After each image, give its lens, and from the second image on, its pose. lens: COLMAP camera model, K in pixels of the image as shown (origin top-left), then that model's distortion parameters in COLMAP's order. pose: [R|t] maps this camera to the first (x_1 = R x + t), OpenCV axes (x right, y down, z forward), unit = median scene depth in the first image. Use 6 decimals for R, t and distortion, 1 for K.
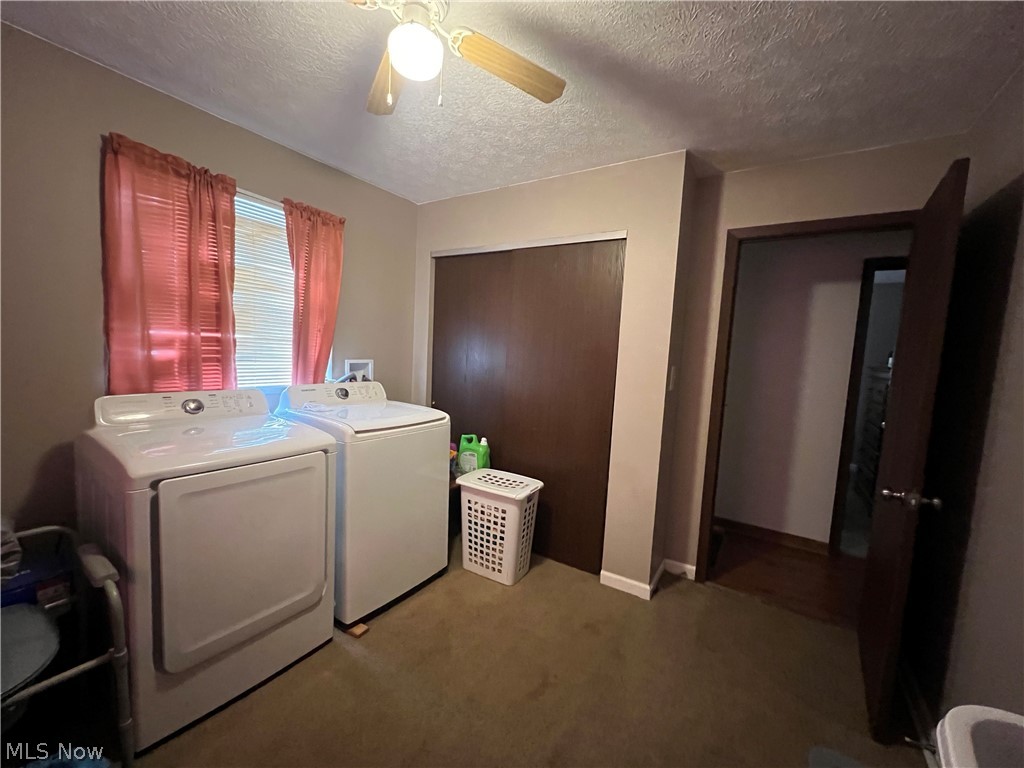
lens RADIAL K [[407.8, 0, 511.2], [0, 407.8, 385.9], [0, 0, 1]] dist [-0.002059, 0.000361]
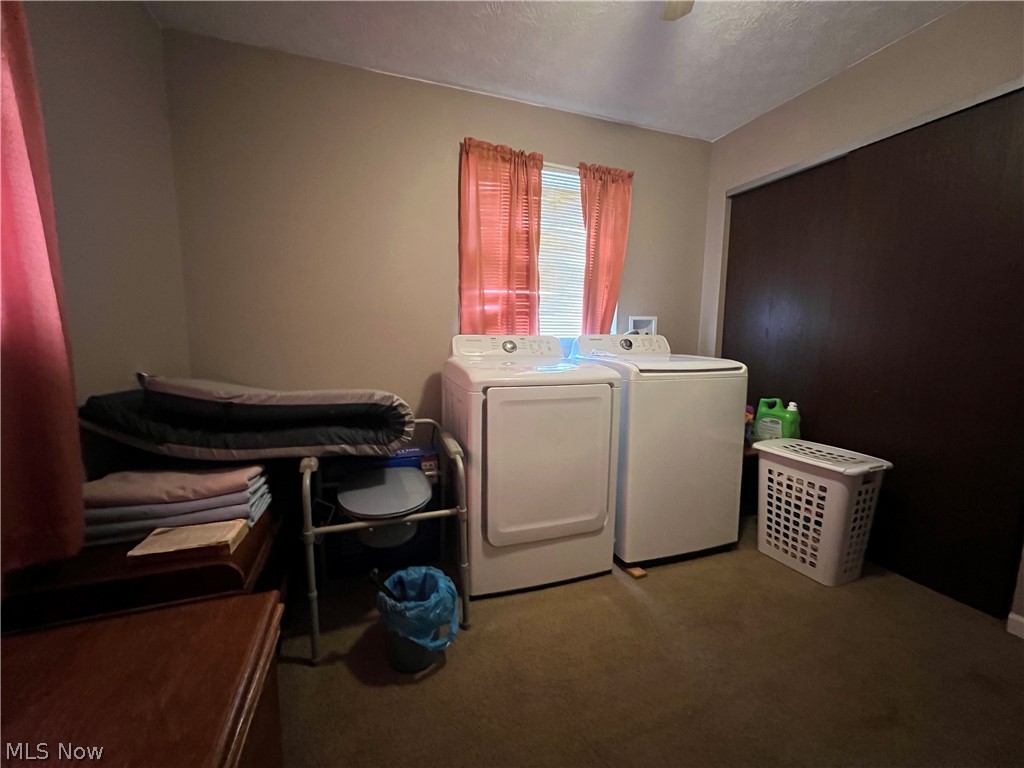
lens RADIAL K [[407.8, 0, 511.2], [0, 407.8, 385.9], [0, 0, 1]] dist [-0.002059, 0.000361]
pose [[0.792925, 0.032068, -0.608475, -0.026001], [-0.021846, 0.999468, 0.024206, 0.119276], [0.608928, -0.005900, 0.793204, 0.028438]]
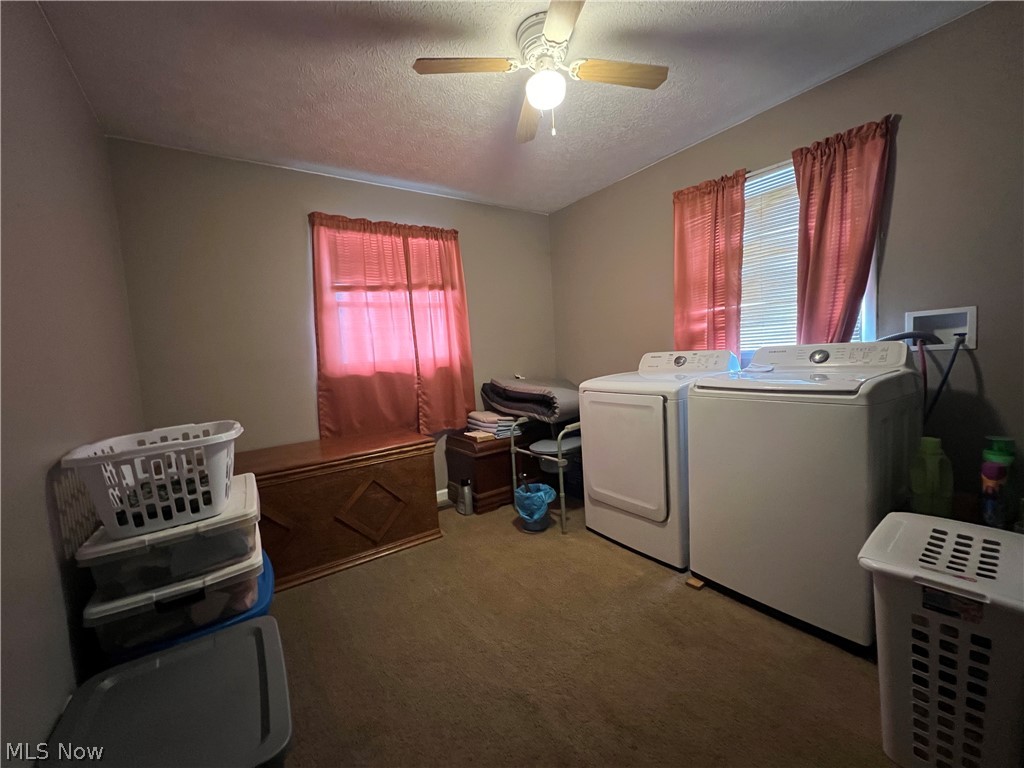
lens RADIAL K [[407.8, 0, 511.2], [0, 407.8, 385.9], [0, 0, 1]] dist [-0.002059, 0.000361]
pose [[-0.373870, 0.045472, -0.926366, 0.659739], [-0.042351, 0.996919, 0.066028, 0.057369], [0.926514, 0.063919, -0.370792, 0.850303]]
